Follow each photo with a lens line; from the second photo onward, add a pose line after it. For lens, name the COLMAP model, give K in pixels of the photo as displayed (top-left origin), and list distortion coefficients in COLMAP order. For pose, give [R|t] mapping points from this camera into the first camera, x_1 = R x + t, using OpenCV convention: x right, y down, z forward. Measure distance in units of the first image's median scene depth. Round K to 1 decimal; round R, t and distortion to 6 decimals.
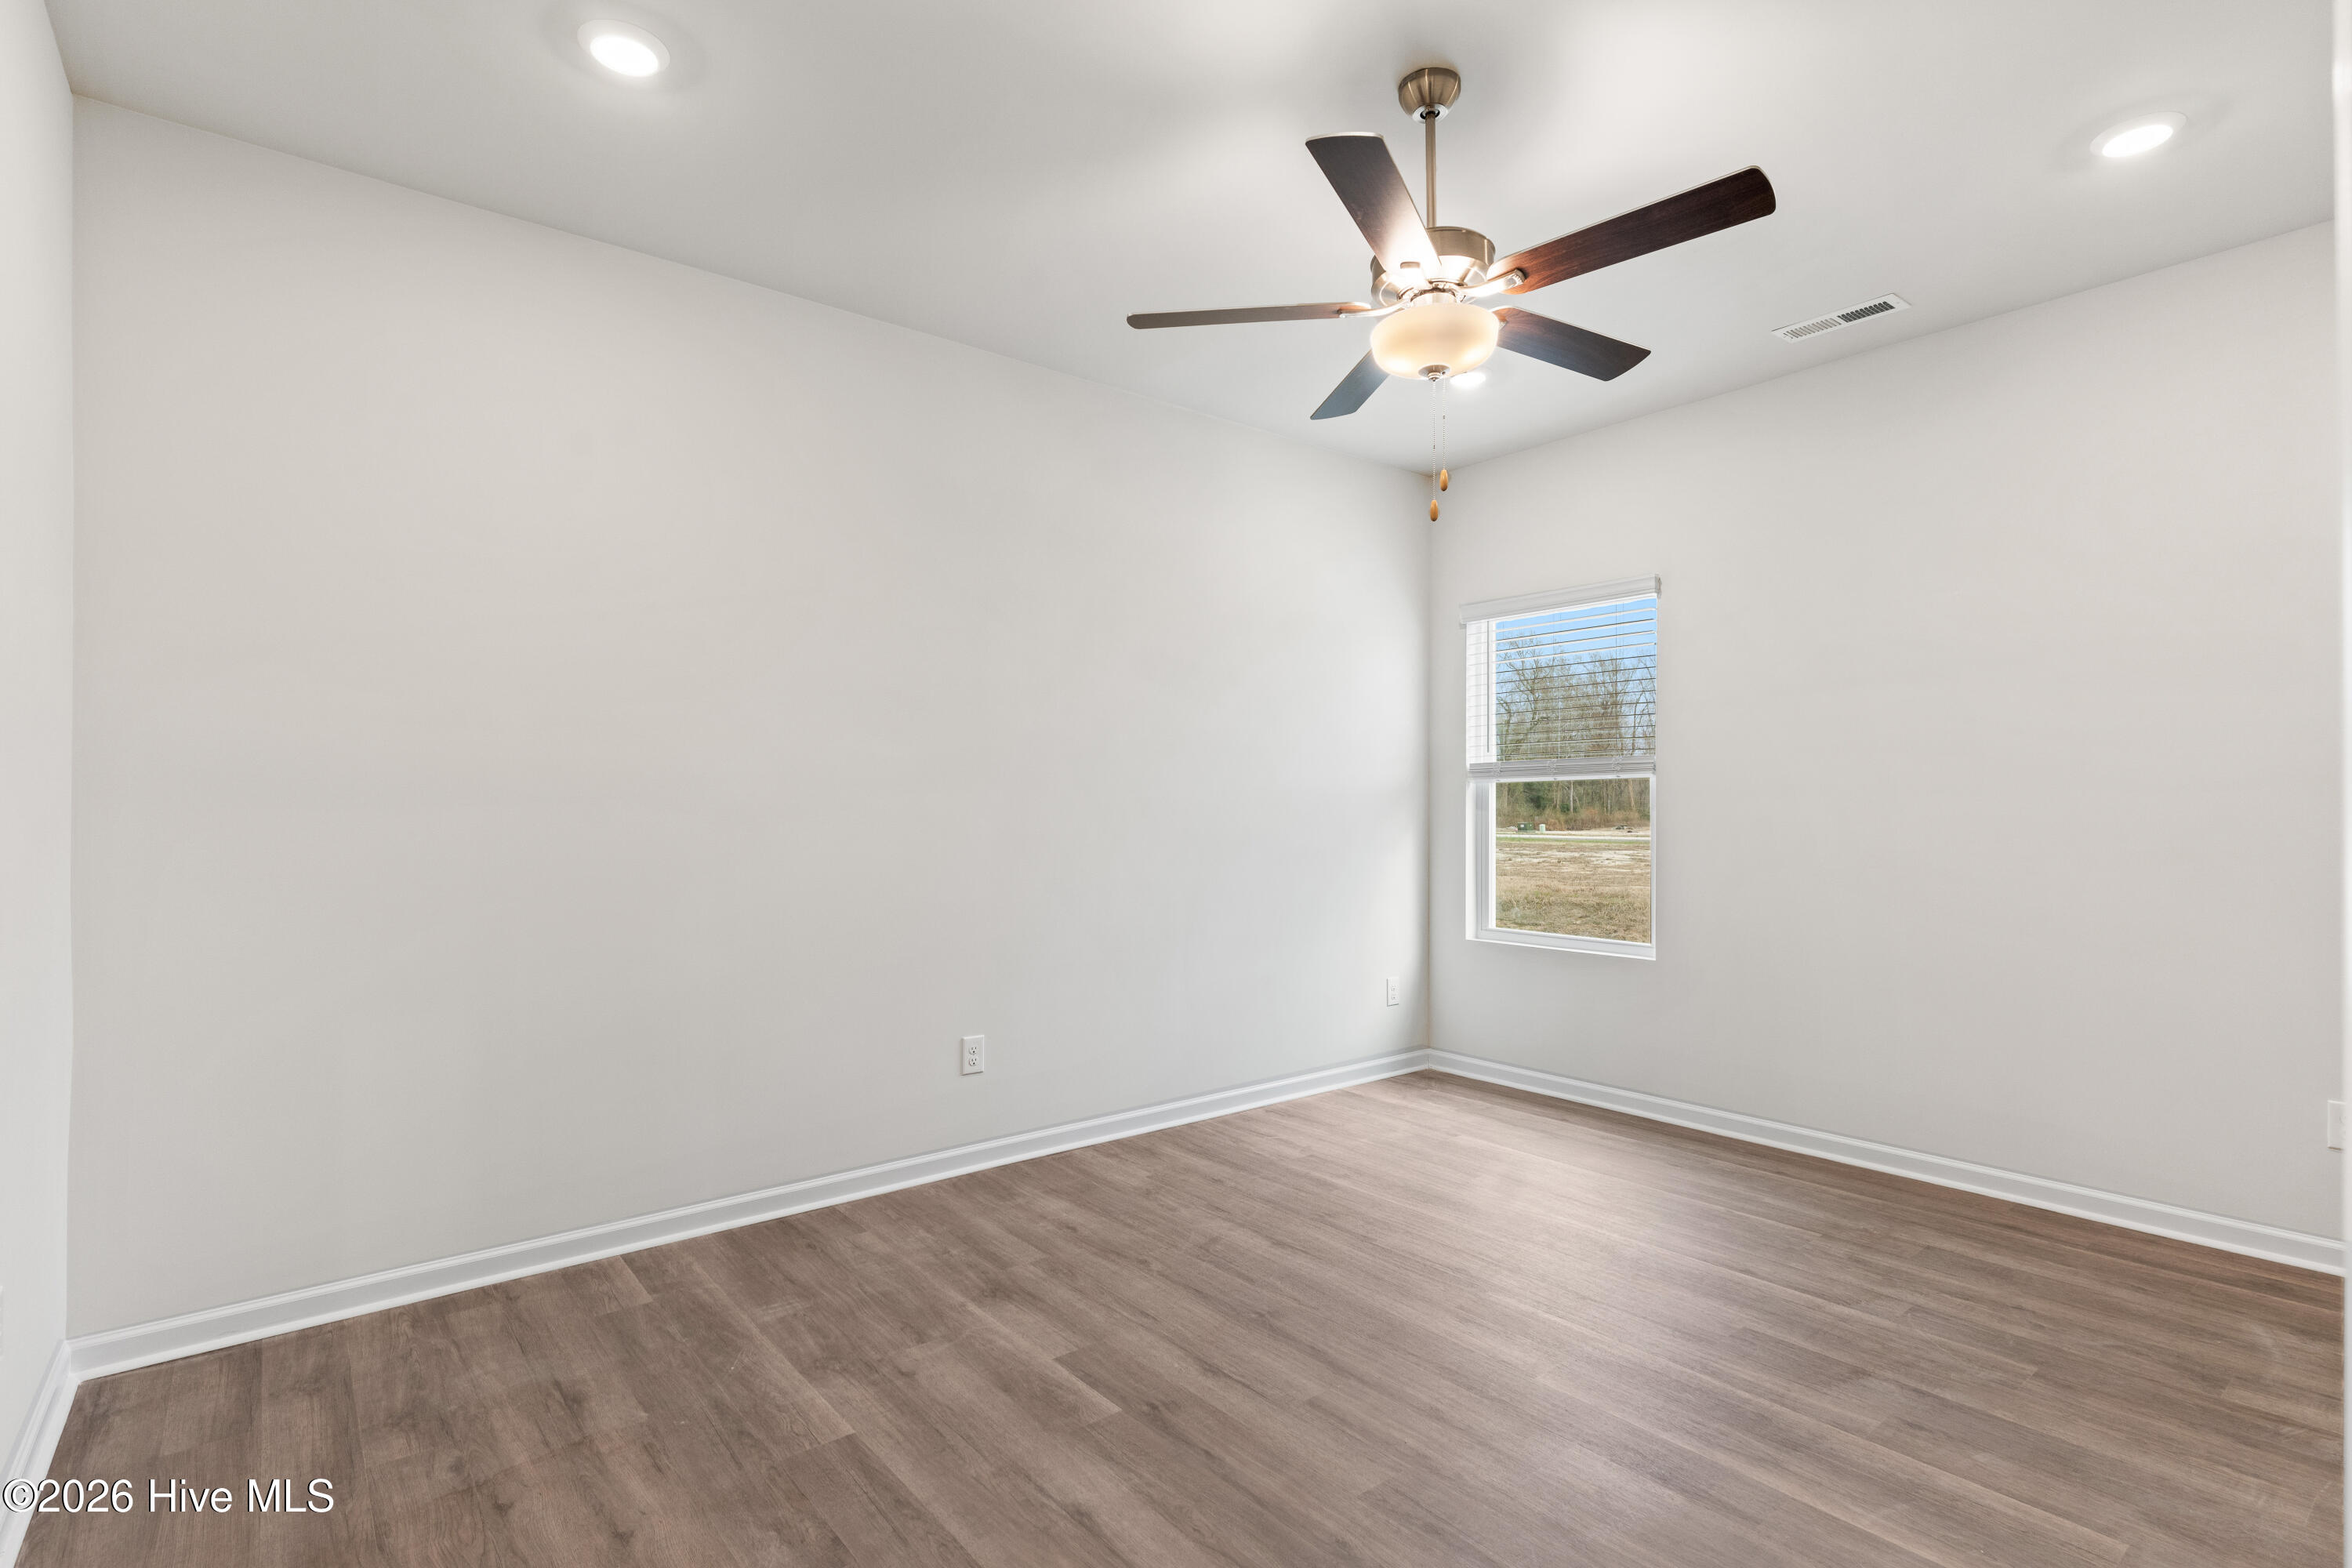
lens RADIAL K [[1129.5, 0, 1178.0], [0, 1129.5, 788.0], [0, 0, 1]] dist [0.003546, -0.000281]
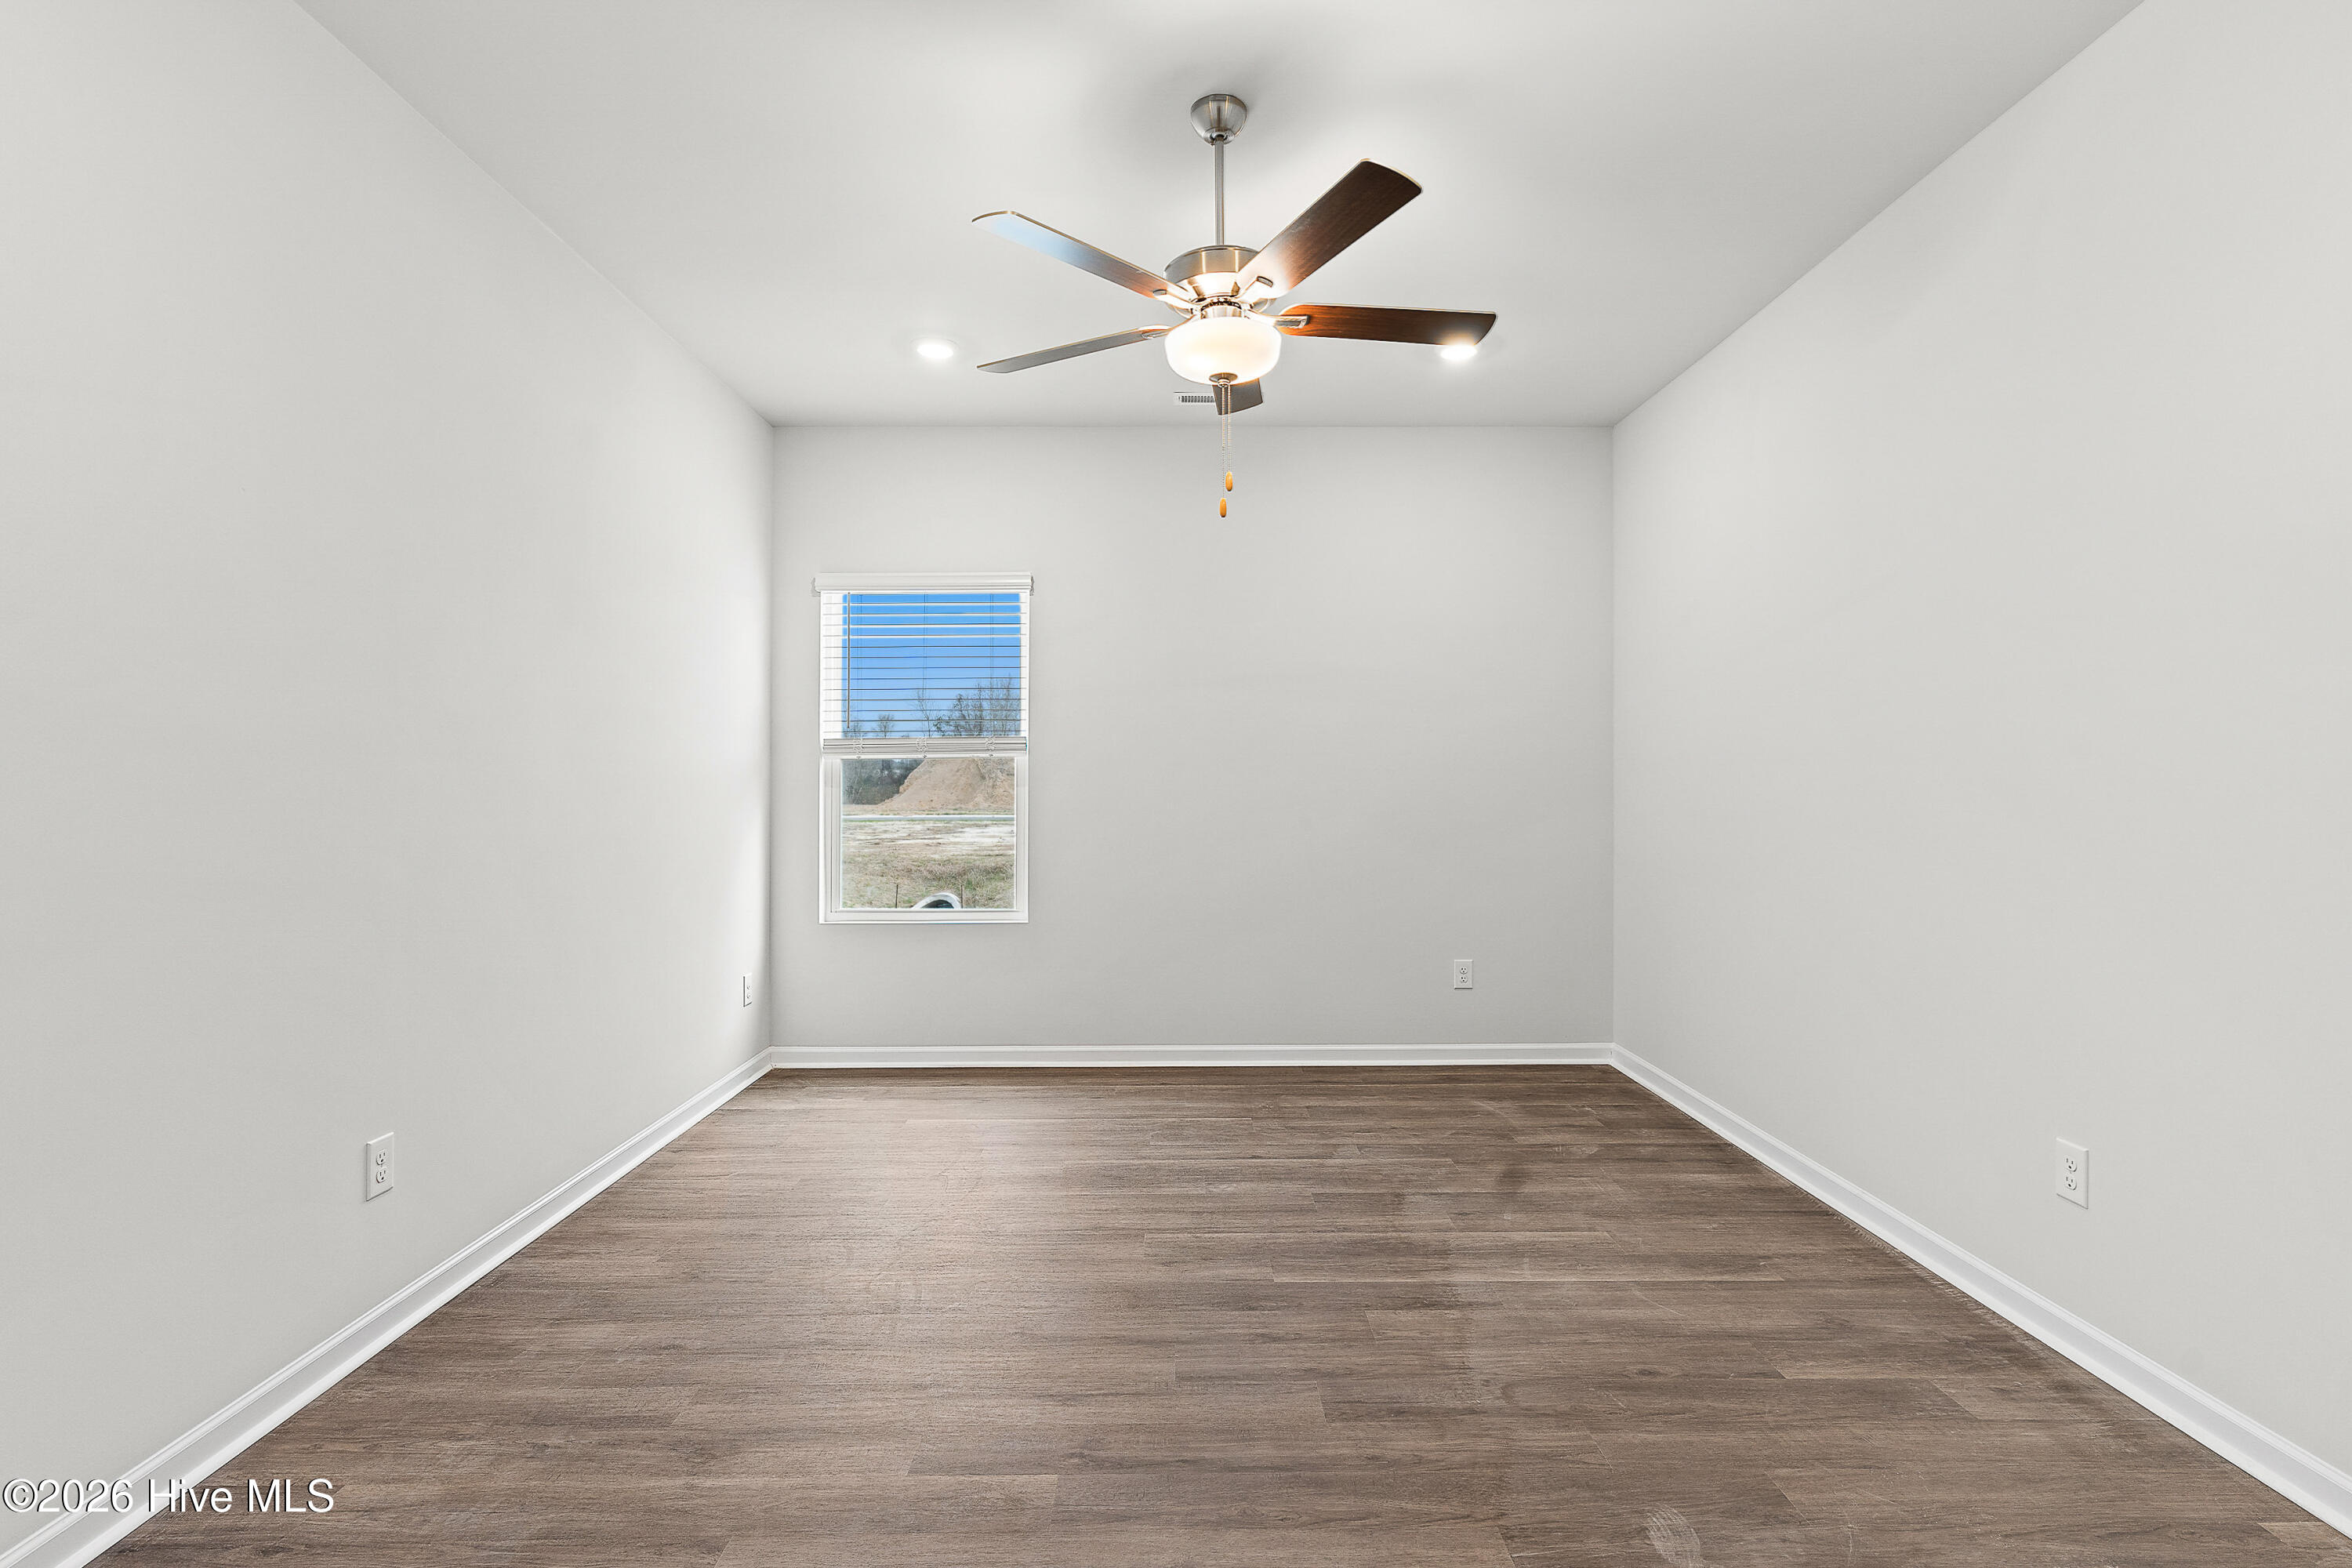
lens RADIAL K [[1129.5, 0, 1177.3], [0, 1129.5, 762.1], [0, 0, 1]] dist [0.003546, -0.000281]
pose [[0.619461, 0.012276, 0.784931, -0.557206], [-0.009403, 0.999922, -0.008218, 0.005930], [-0.784971, -0.002291, 0.619528, 0.317463]]
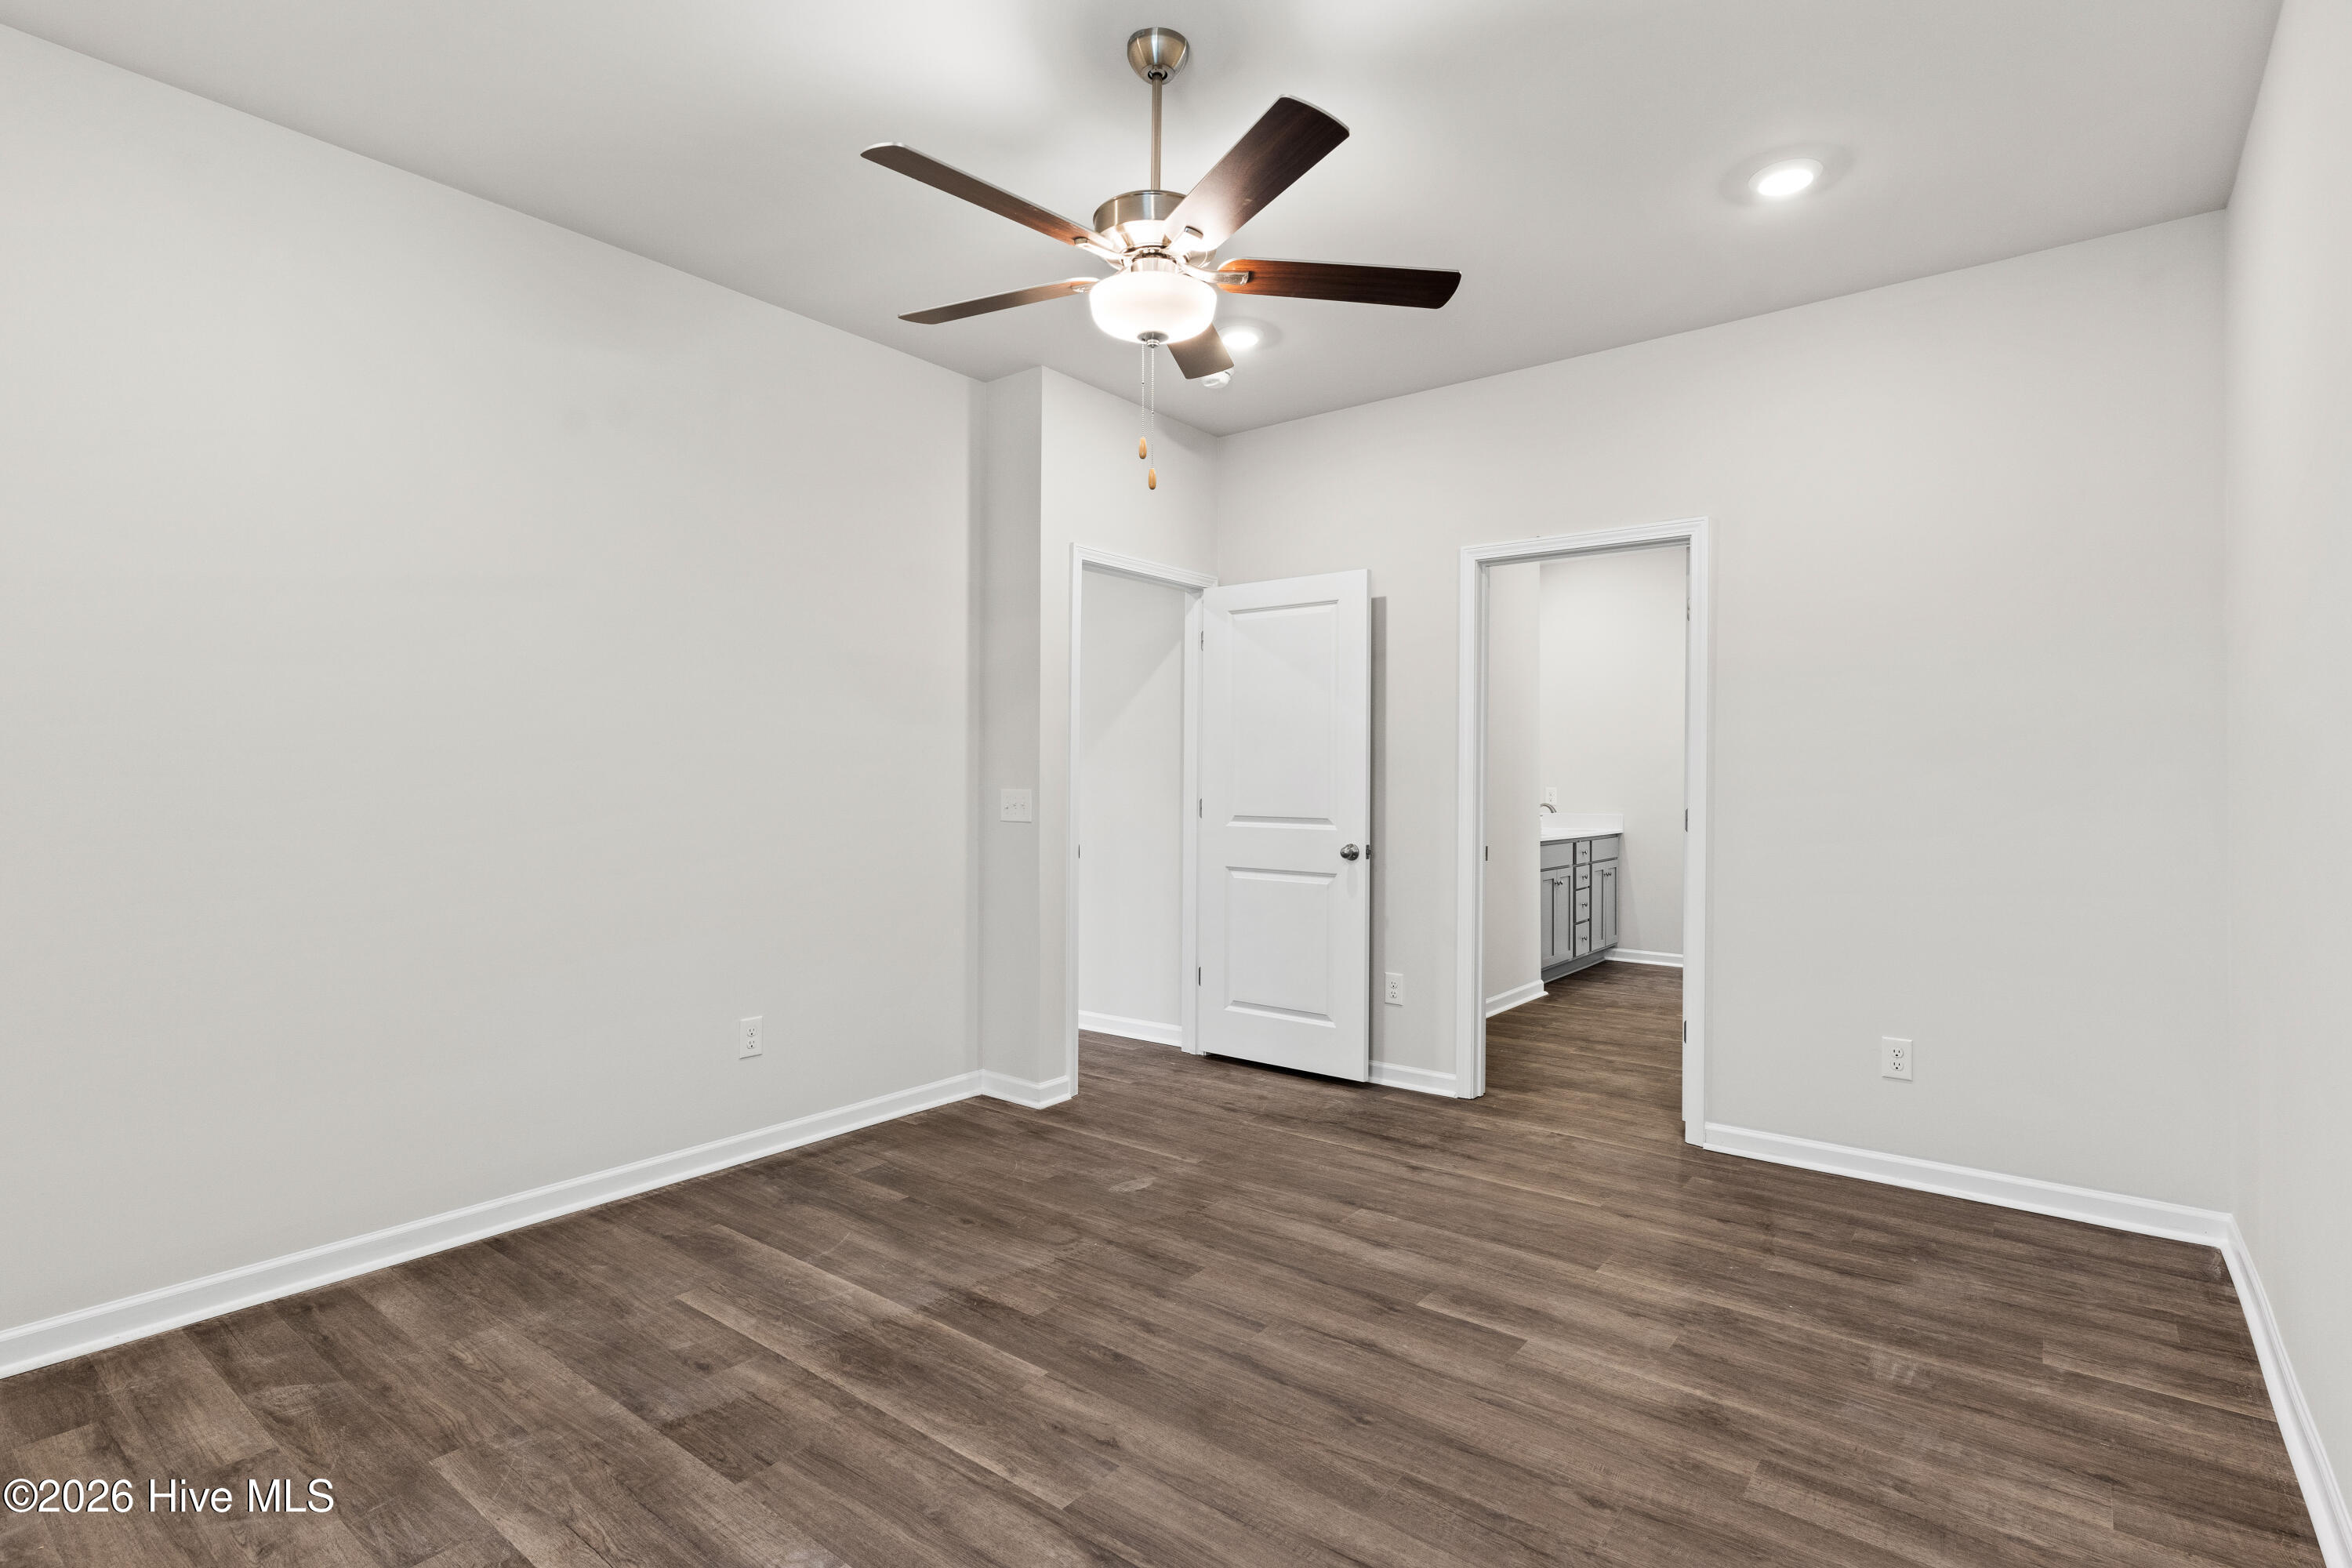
lens RADIAL K [[1129.5, 0, 1172.9], [0, 1129.5, 788.1], [0, 0, 1]] dist [0.003546, -0.000281]
pose [[-0.973946, -0.002331, -0.226769, 0.369726], [-0.001227, 0.999987, -0.005013, 0.025151], [0.226778, -0.004604, -0.973936, 1.684521]]
